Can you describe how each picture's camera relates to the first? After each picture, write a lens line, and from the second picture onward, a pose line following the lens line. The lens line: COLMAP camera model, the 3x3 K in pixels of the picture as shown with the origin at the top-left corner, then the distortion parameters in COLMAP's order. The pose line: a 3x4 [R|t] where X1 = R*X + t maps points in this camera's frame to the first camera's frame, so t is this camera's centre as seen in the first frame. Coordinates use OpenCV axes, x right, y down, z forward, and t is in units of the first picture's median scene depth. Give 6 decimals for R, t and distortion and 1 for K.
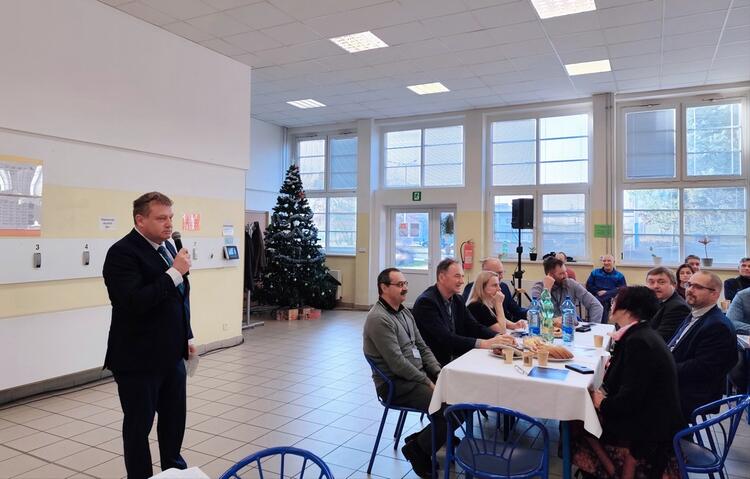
lens RADIAL K [[531.3, 0, 362.6], [0, 531.3, 207.8], [0, 0, 1]] dist [0.048384, -0.000272]
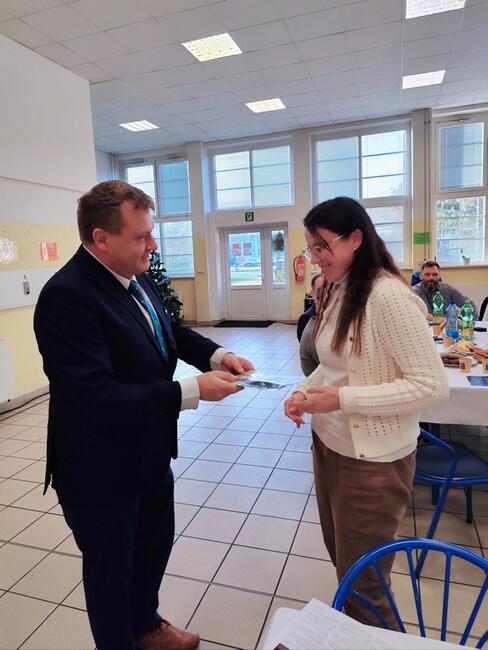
lens RADIAL K [[461.3, 0, 233.8], [0, 461.3, 314.6], [0, 0, 1]] dist [0.005544, 0.001605]
pose [[0.985797, -0.082815, 0.146103, -0.085092], [0.056594, 0.982892, 0.175271, 0.007517], [-0.158118, -0.164513, 0.973619, 0.081638]]
